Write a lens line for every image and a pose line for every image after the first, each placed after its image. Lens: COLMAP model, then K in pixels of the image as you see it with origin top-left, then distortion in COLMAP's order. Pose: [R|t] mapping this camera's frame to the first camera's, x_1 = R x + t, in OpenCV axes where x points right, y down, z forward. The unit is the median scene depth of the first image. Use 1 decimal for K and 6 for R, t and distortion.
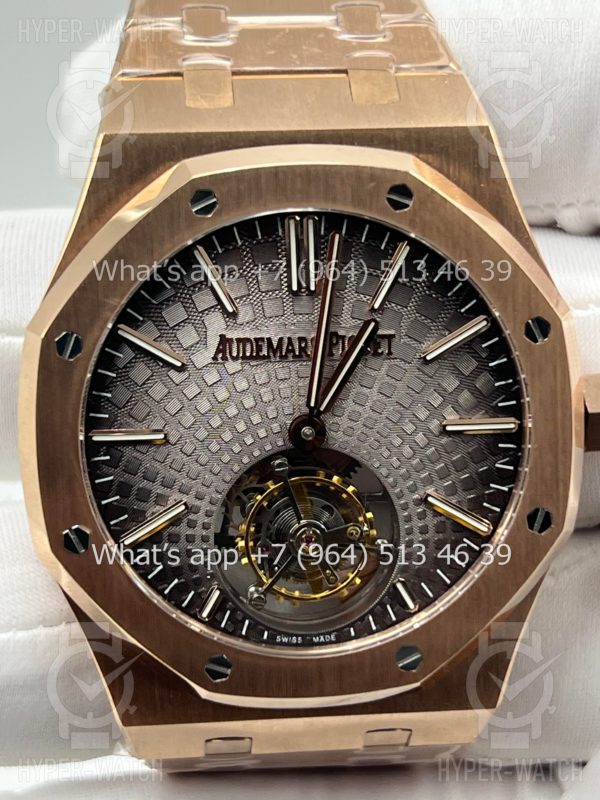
lens RADIAL K [[1870.7, 0, 300.0], [0, 1870.7, 400.0], [0, 0, 1]] dist [0.275157, -1.010253]
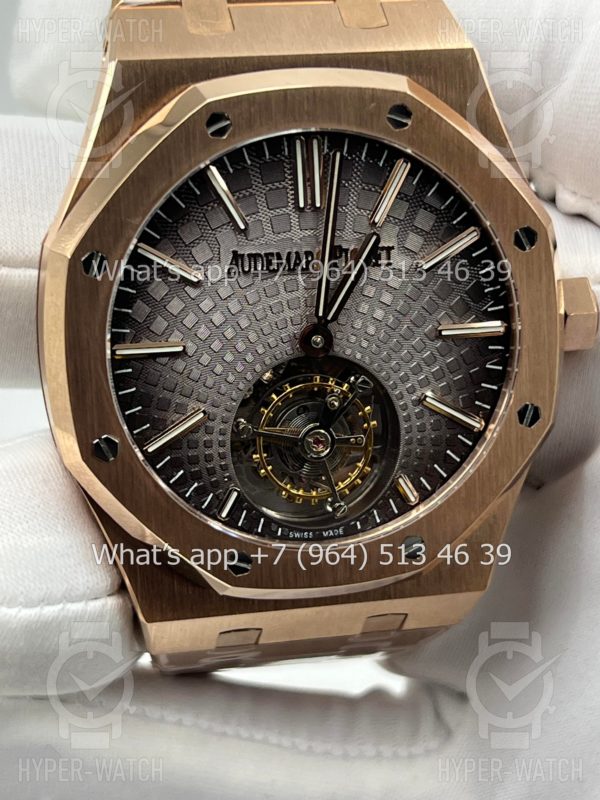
lens RADIAL K [[1870.7, 0, 300.0], [0, 1870.7, 400.0], [0, 0, 1]] dist [0.275157, -1.010253]
pose [[0.992187, -0.034938, 0.119771, -0.133631], [0.030336, 0.998738, 0.040039, 0.008007], [-0.121019, -0.036093, 0.991994, -0.057979]]
